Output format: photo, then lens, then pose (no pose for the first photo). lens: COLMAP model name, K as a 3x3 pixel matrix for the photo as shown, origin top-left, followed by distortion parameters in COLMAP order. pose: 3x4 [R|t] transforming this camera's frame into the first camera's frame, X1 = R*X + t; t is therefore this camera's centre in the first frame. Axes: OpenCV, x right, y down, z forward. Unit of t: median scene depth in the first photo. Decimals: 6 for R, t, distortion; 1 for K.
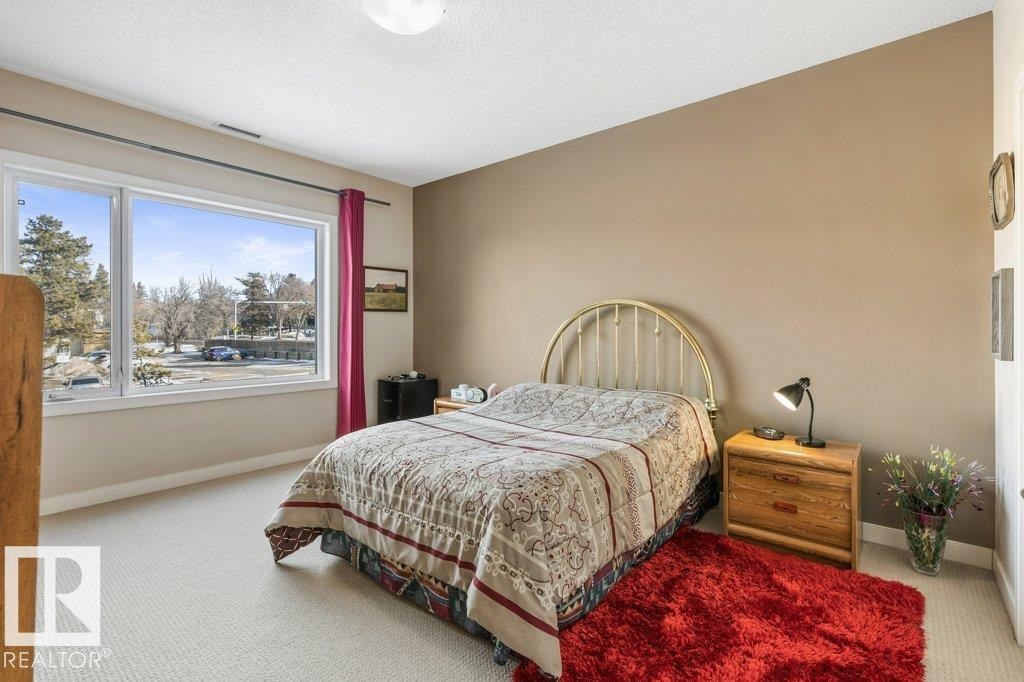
lens RADIAL K [[482.7, 0, 509.5], [0, 482.7, 330.9], [0, 0, 1]] dist [0.002746, 0.000371]
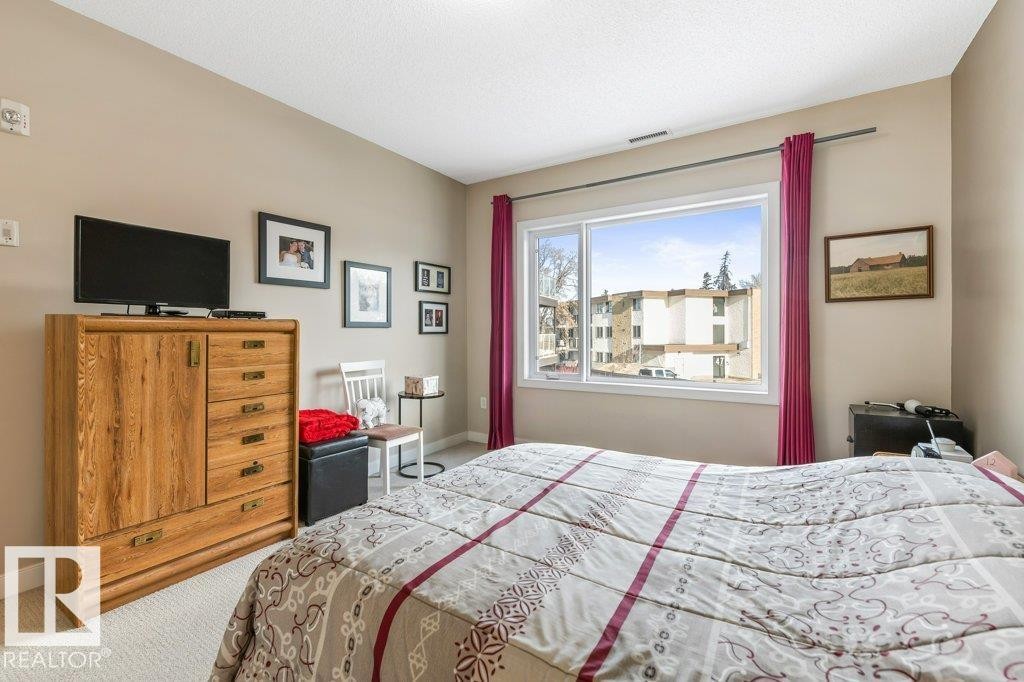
lens RADIAL K [[463.8, 0, 509.5], [0, 463.8, 325.8], [0, 0, 1]] dist [0.001326, 0.000387]
pose [[0.117208, -0.002488, -0.993104, 0.300966], [0.014425, 0.999896, -0.000802, -0.012989], [0.993003, -0.014232, 0.117231, 0.458613]]
